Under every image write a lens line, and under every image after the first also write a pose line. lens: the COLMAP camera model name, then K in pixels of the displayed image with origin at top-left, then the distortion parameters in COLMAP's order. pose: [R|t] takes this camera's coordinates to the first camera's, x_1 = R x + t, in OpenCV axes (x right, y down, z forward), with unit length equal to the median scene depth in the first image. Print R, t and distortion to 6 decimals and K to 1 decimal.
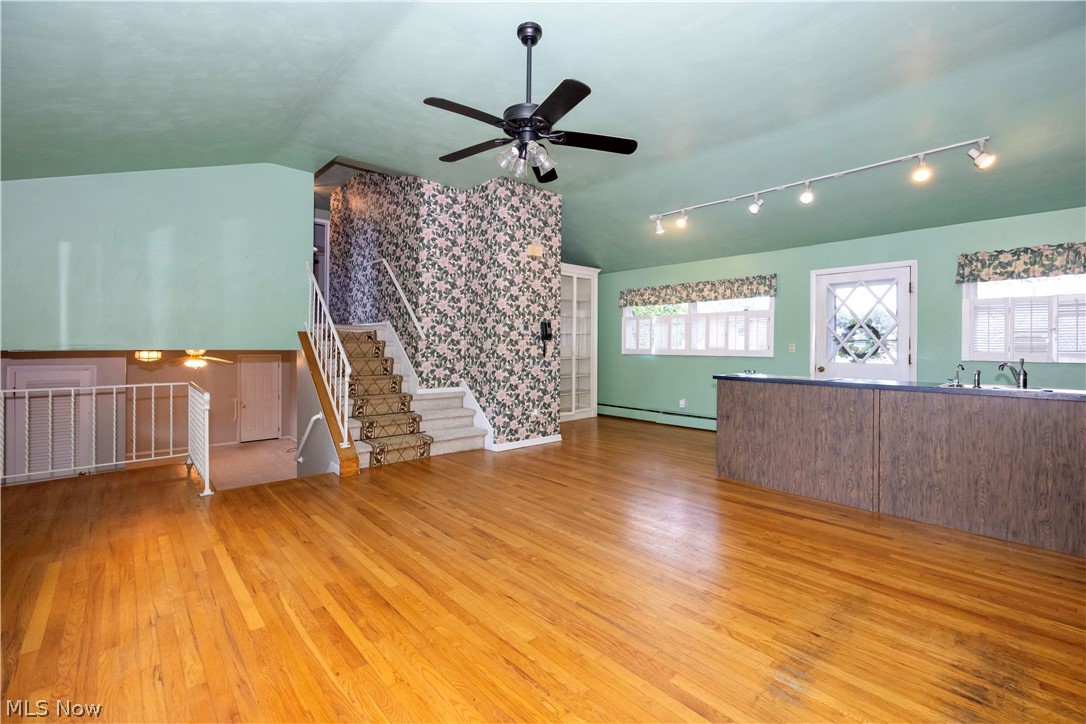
lens RADIAL K [[457.4, 0, 532.0], [0, 457.4, 354.3], [0, 0, 1]] dist [-0.005921, -0.000394]
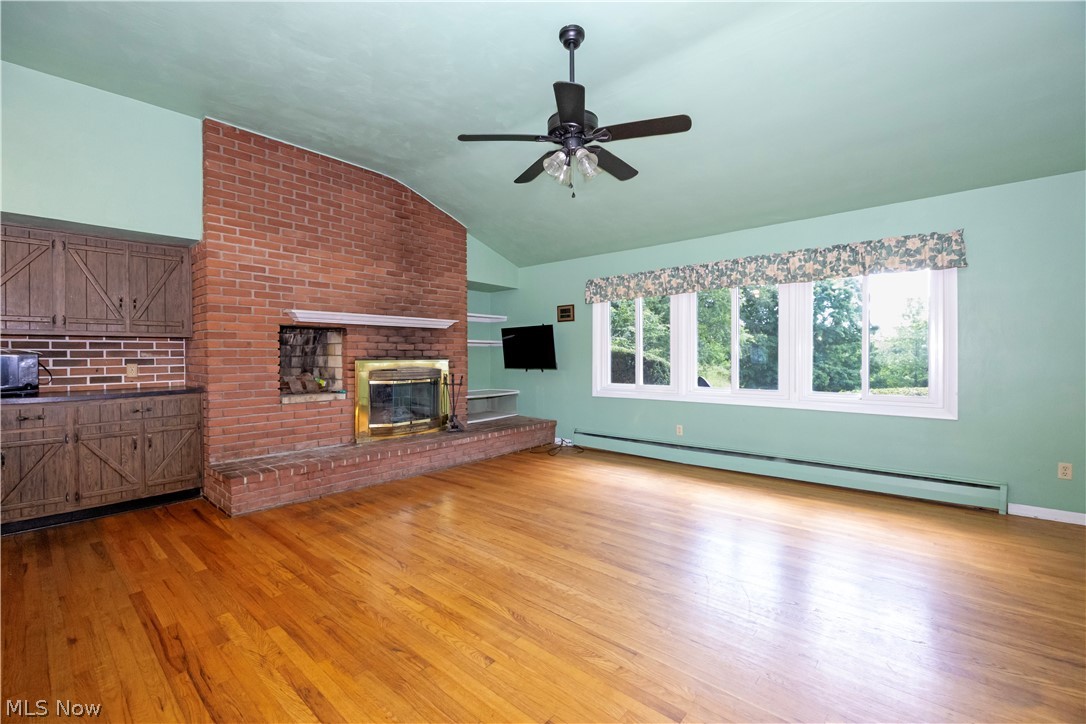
lens RADIAL K [[457.4, 0, 532.0], [0, 457.4, 354.3], [0, 0, 1]] dist [-0.005921, -0.000394]
pose [[-0.993701, 0.000437, -0.112063, 0.129887], [-0.001580, 0.999838, 0.017911, -0.023897], [0.112053, 0.017976, -0.993540, 1.356504]]
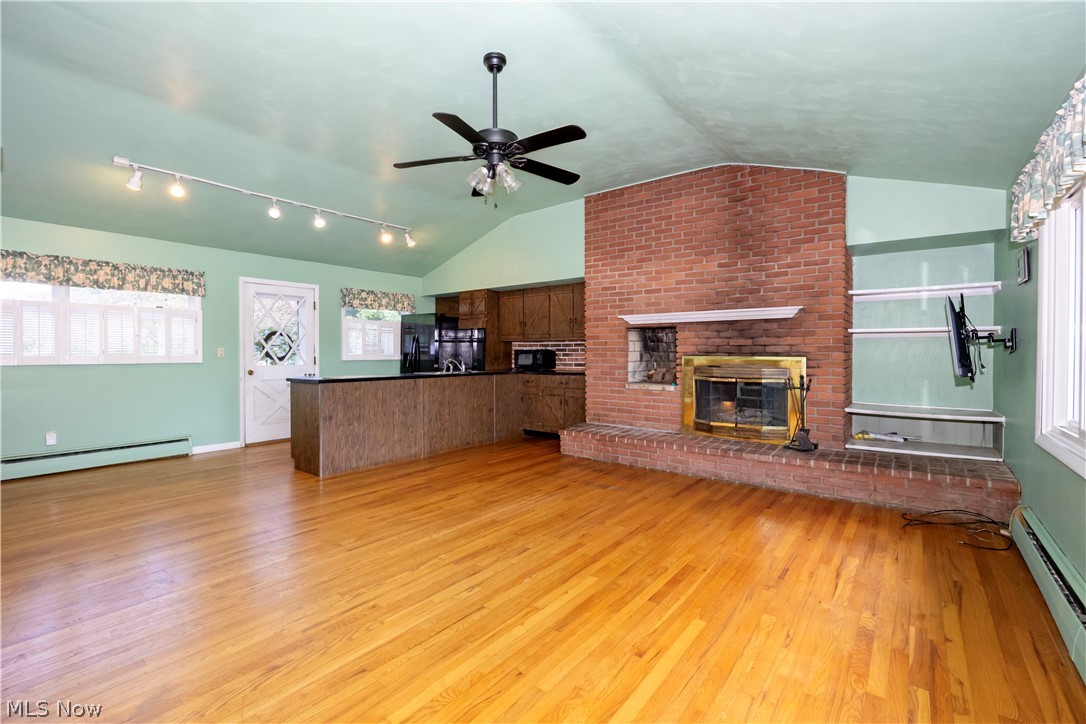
lens RADIAL K [[481.0, 0, 538.1], [0, 481.0, 353.3], [0, 0, 1]] dist [-0.018210, -0.000085]
pose [[-0.170193, -0.005418, 0.985396, -0.786174], [0.019017, 0.999781, 0.008782, -0.012915], [-0.985227, 0.020234, -0.170052, 0.751698]]
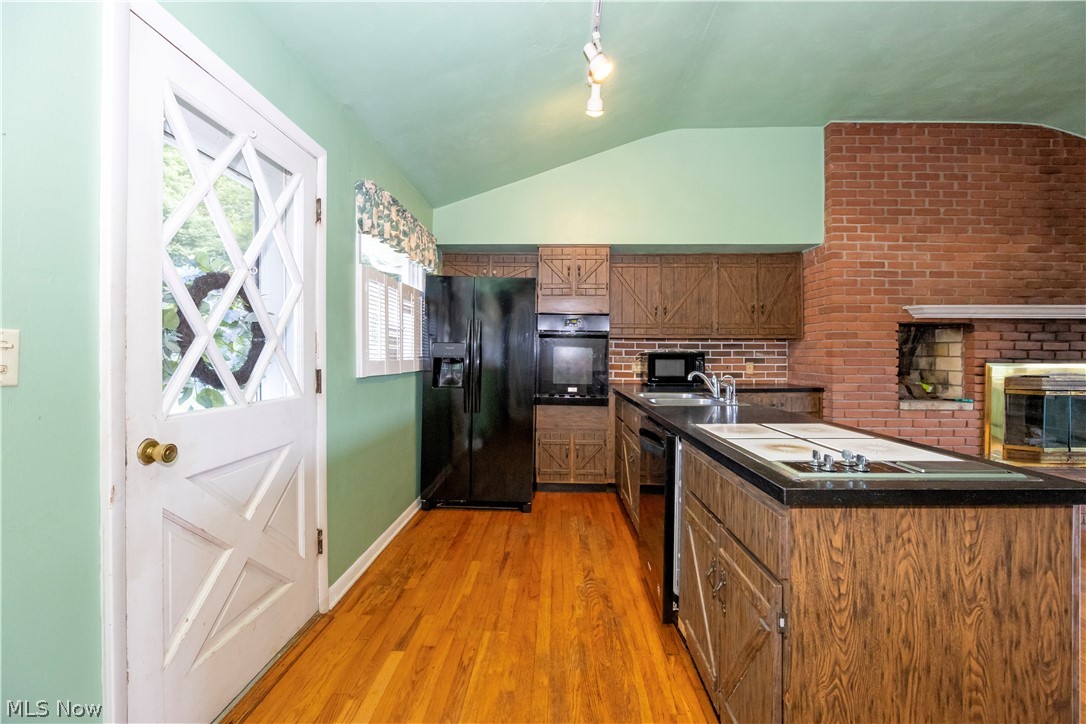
lens RADIAL K [[453.8, 0, 552.4], [0, 453.8, 353.0], [0, 0, 1]] dist [-0.007212, -0.000026]
pose [[-0.738112, -0.004348, 0.674665, 0.484111], [0.006572, 0.999885, 0.013634, -0.026298], [-0.674647, 0.014497, -0.737998, 1.441090]]
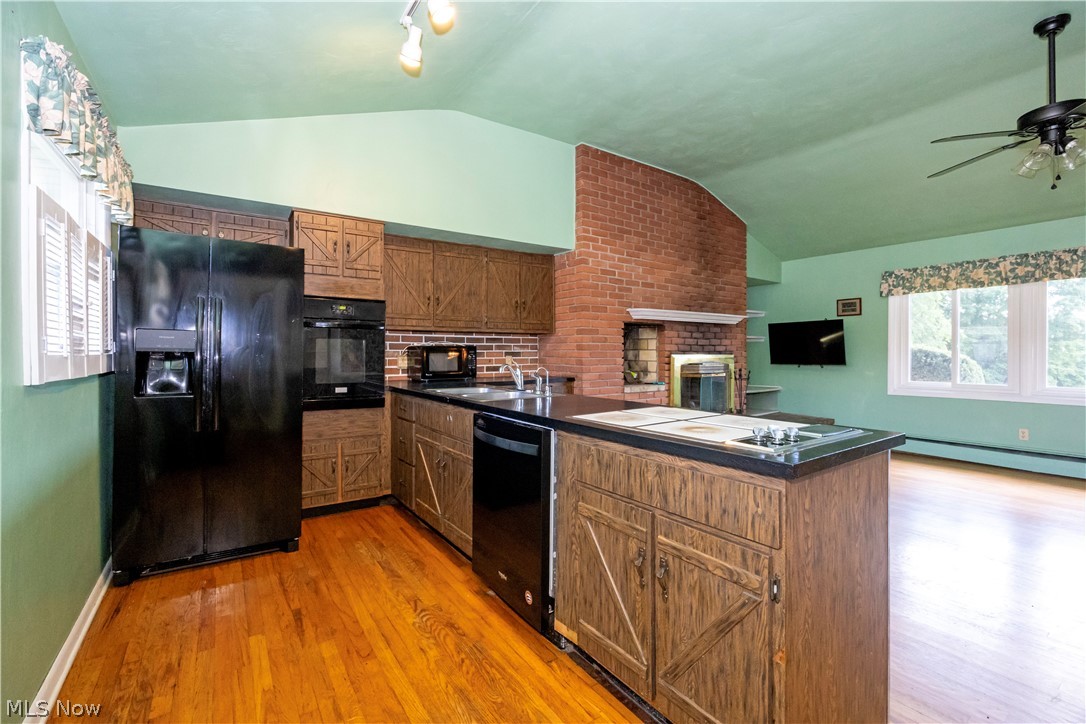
lens RADIAL K [[464.6, 0, 527.4], [0, 464.6, 351.8], [0, 0, 1]] dist [-0.003203, -0.000401]
pose [[-0.990402, -0.004677, 0.138139, 0.668044], [-0.001819, 0.999782, 0.020806, -0.019751], [-0.138206, 0.020355, -0.990194, 1.464380]]
